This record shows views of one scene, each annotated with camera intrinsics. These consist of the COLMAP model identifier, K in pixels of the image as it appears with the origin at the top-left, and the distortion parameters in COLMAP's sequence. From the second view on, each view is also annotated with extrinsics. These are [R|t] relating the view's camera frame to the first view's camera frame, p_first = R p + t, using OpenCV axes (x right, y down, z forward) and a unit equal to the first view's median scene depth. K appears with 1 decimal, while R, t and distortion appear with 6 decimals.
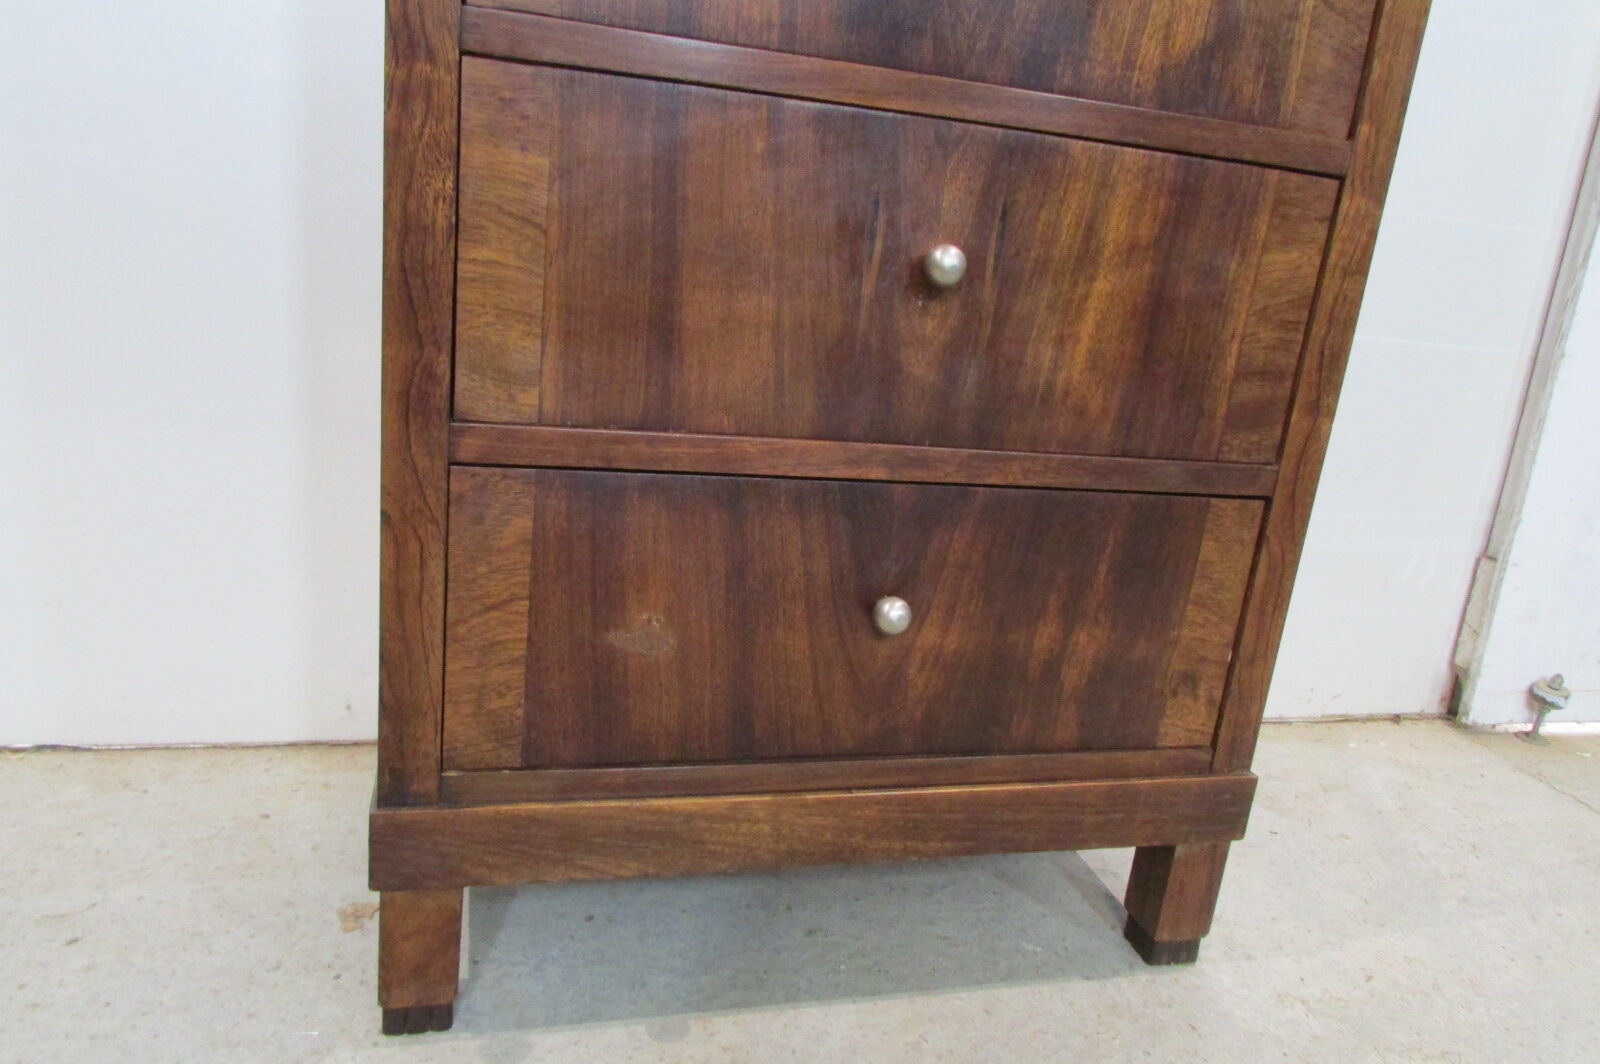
lens RADIAL K [[1139.9, 0, 805.5], [0, 1139.9, 536.9], [0, 0, 1]] dist [-0.021774, 0.001580]
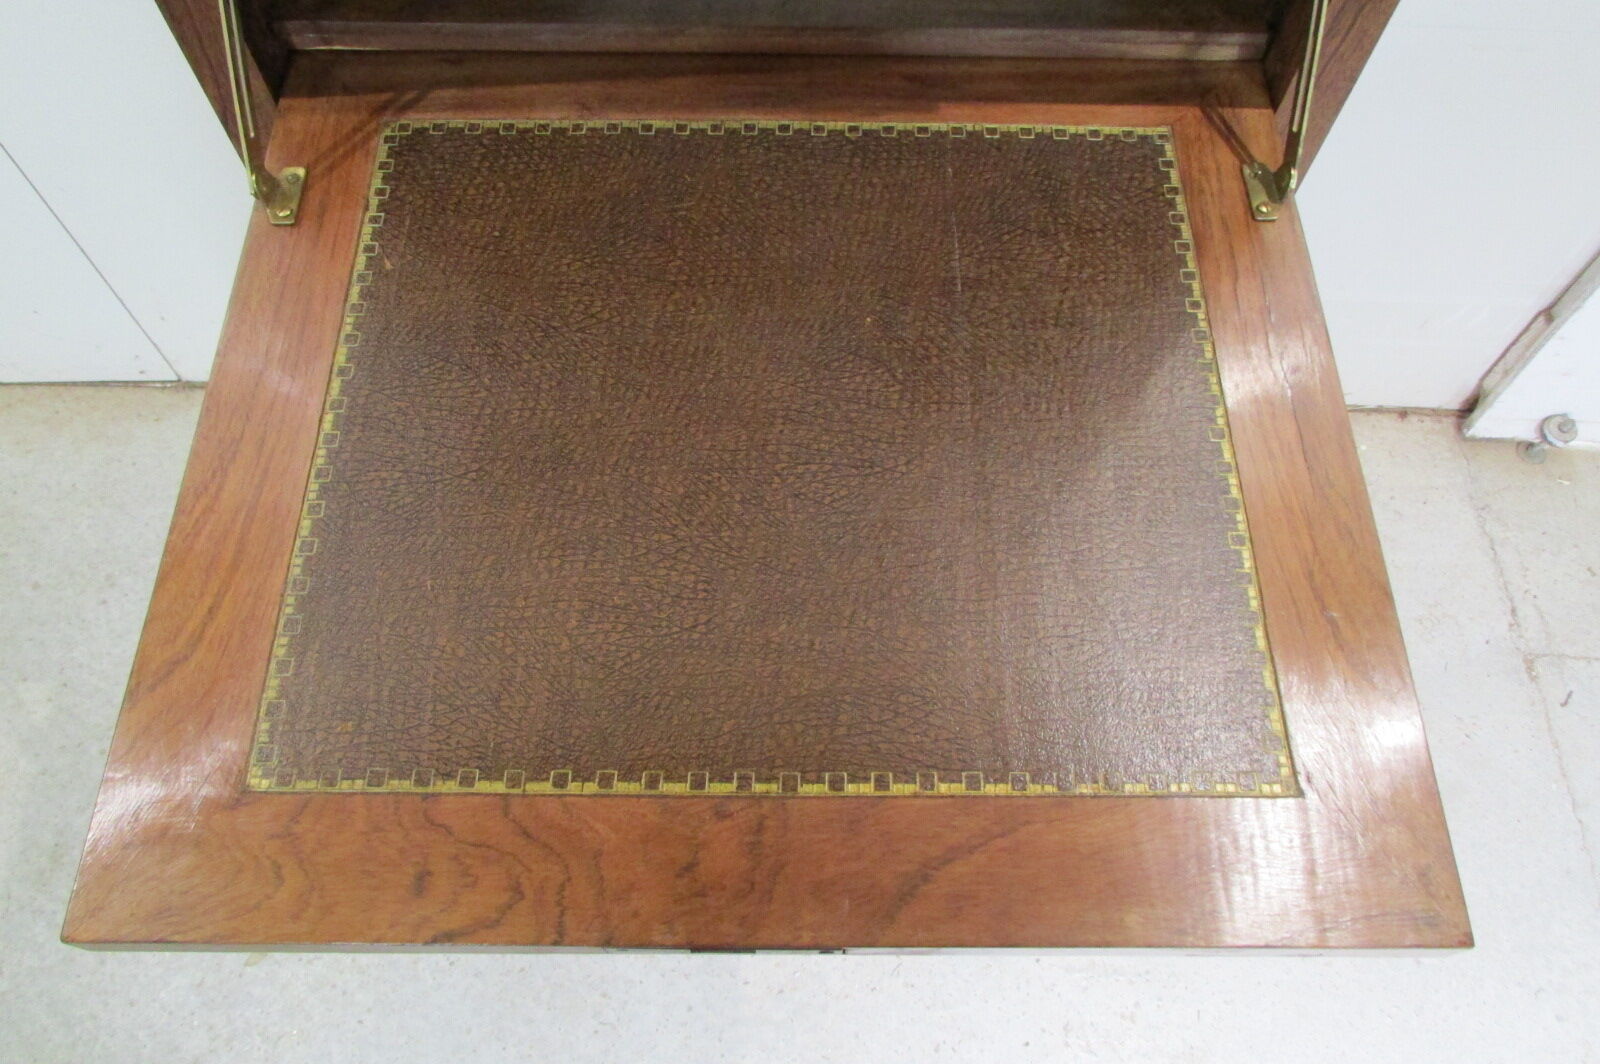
lens RADIAL K [[1139.9, 0, 810.6], [0, 1139.9, 540.7], [0, 0, 1]] dist [-0.021774, 0.001580]
pose [[0.957835, 0.204443, -0.201878, 0.304696], [-0.002216, 0.707866, 0.706344, -0.751534], [0.287309, -0.676113, 0.678472, 0.001789]]
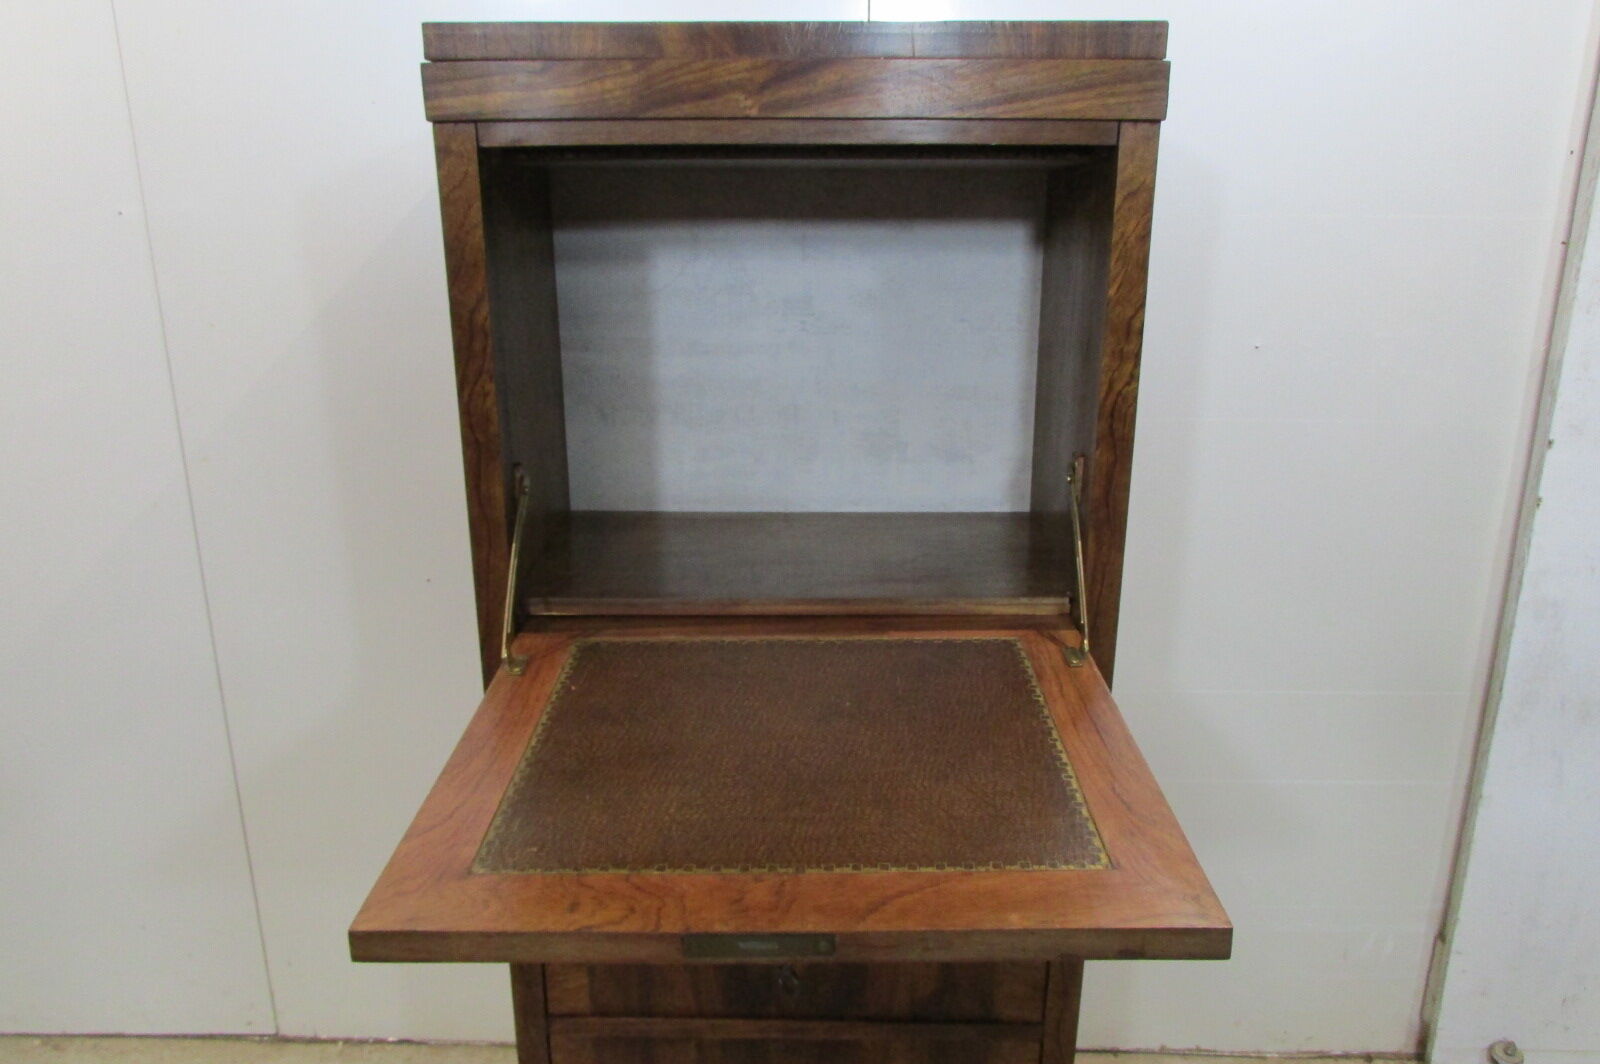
lens RADIAL K [[1139.9, 0, 807.0], [0, 1139.9, 547.8], [0, 0, 1]] dist [-0.021774, 0.001580]
pose [[0.952566, -0.014139, -0.304003, 0.457914], [0.018152, 0.999781, 0.010379, -0.579350], [0.303790, -0.015405, 0.952614, -0.461781]]
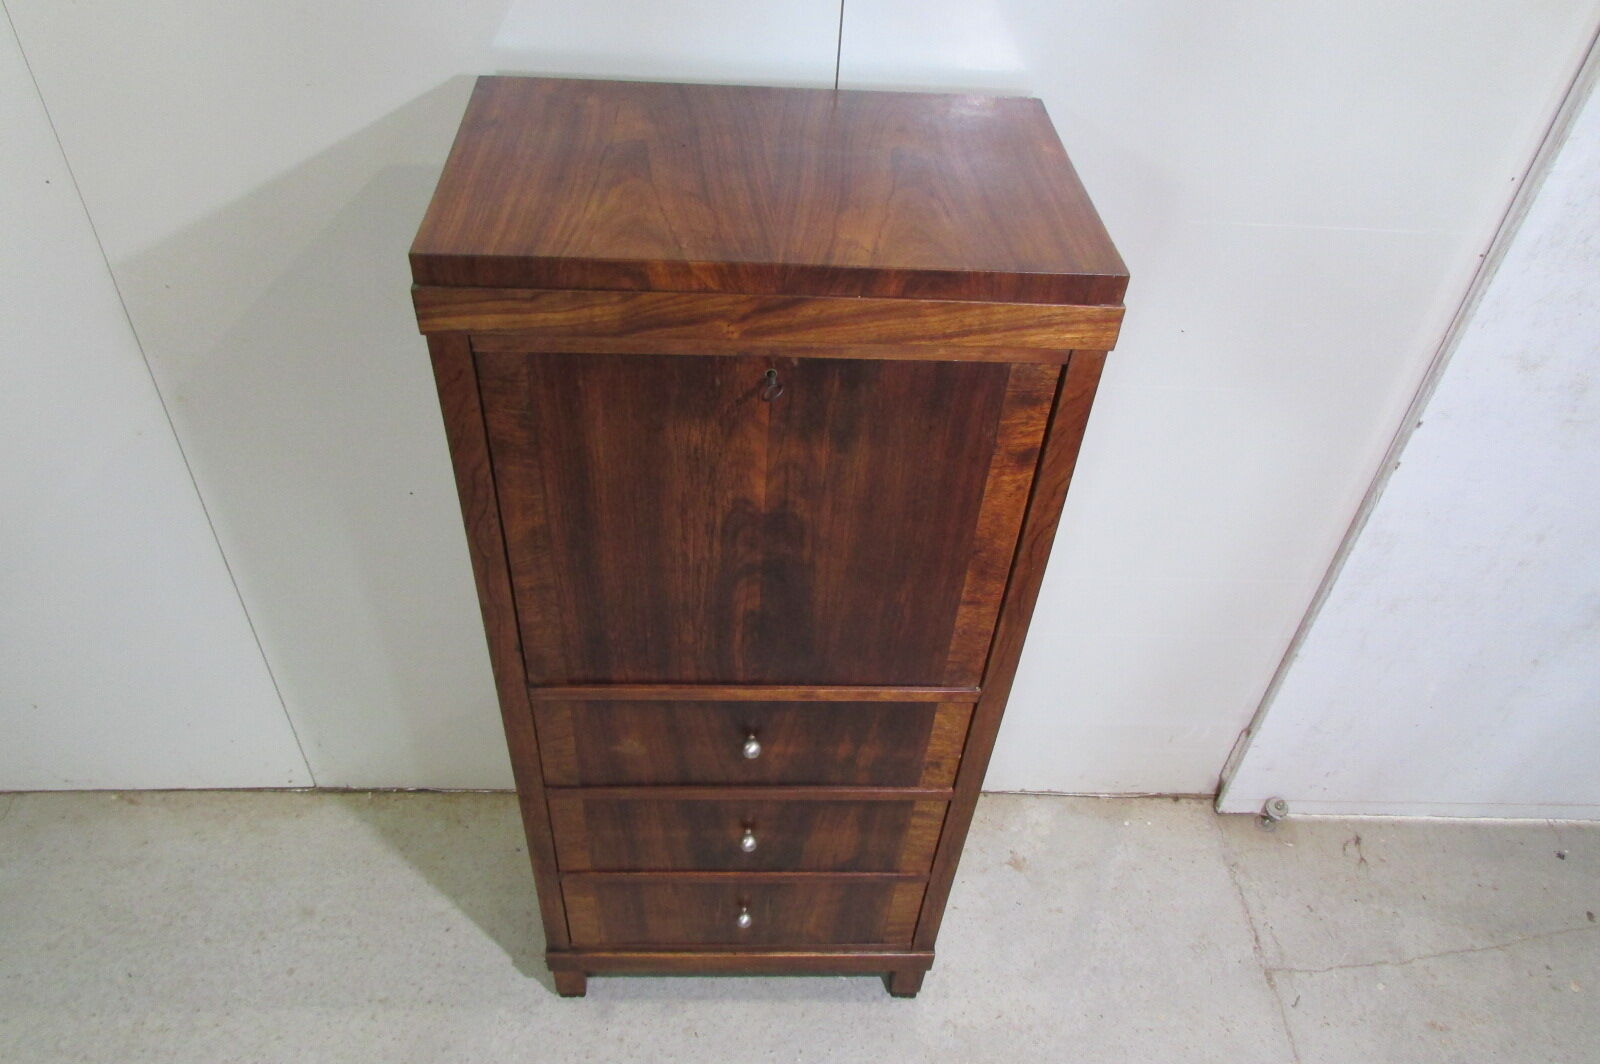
lens RADIAL K [[1139.9, 0, 807.2], [0, 1139.9, 539.5], [0, 0, 1]] dist [-0.021774, 0.001580]
pose [[0.970350, 0.127787, -0.205160, 0.424419], [-0.023289, 0.894294, 0.446873, -1.226142], [0.240578, -0.428845, 0.870755, -0.507350]]
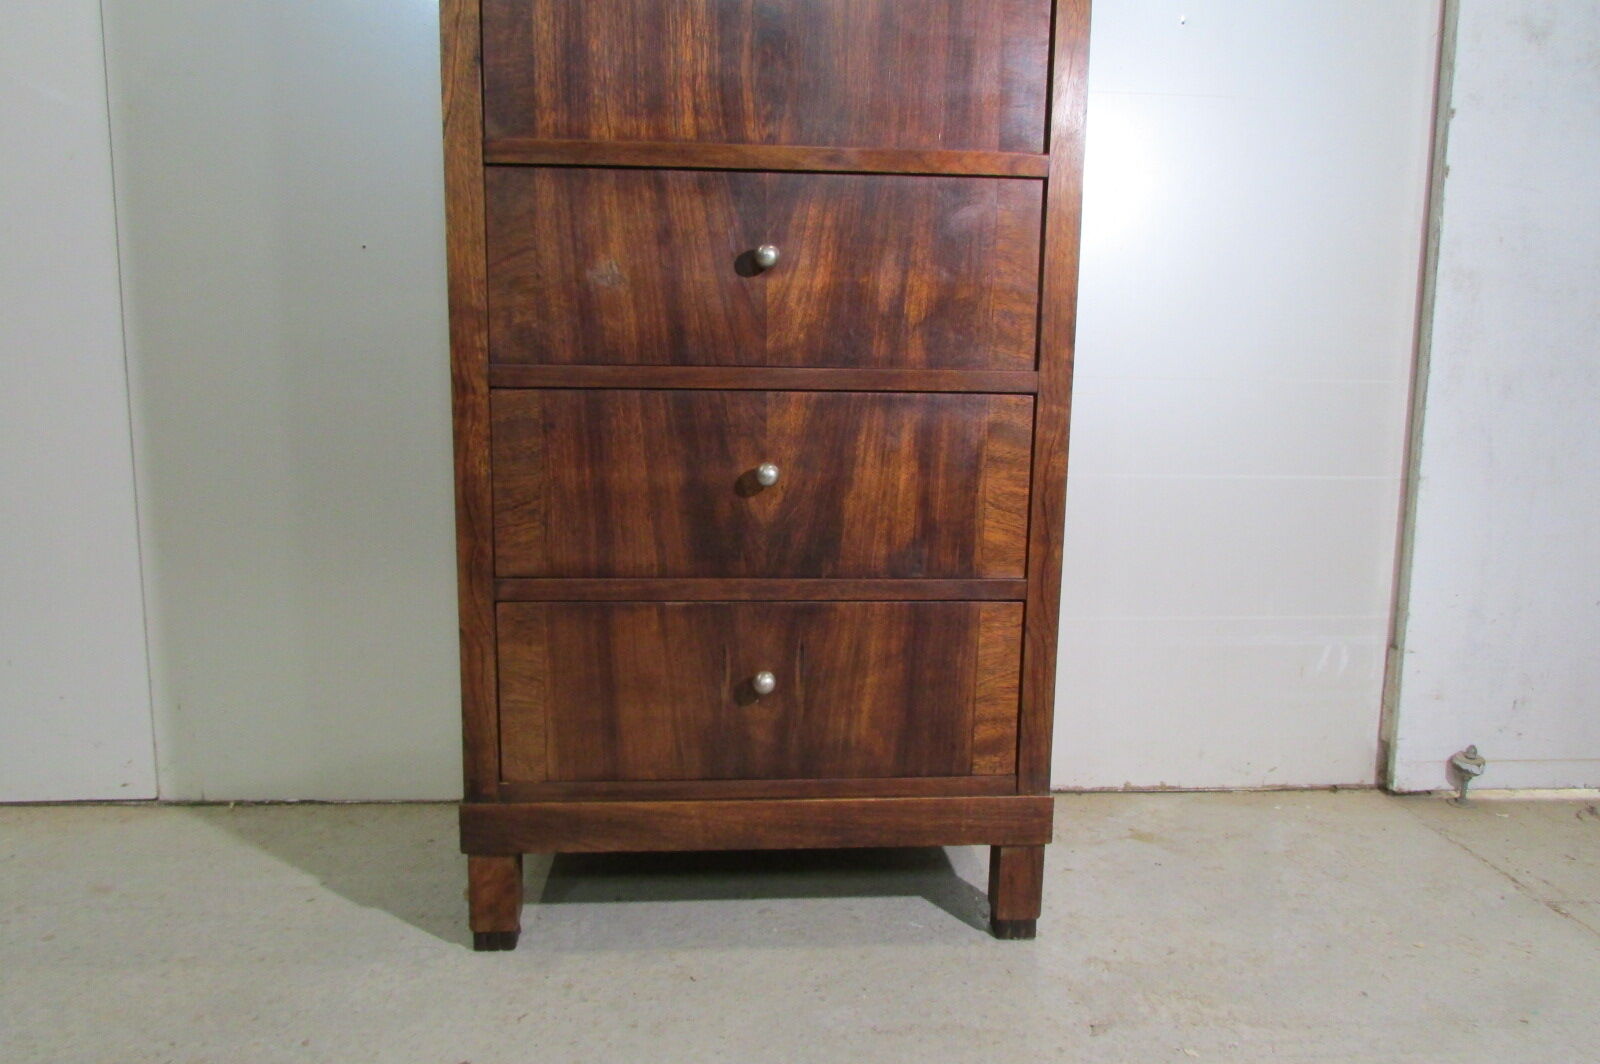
lens RADIAL K [[1139.9, 0, 810.3], [0, 1139.9, 543.1], [0, 0, 1]] dist [-0.021774, 0.001580]
pose [[0.977547, -0.060511, -0.201843, 0.343294], [0.034489, 0.990909, -0.130035, 0.059791], [0.207877, 0.120154, 0.970747, -0.416288]]
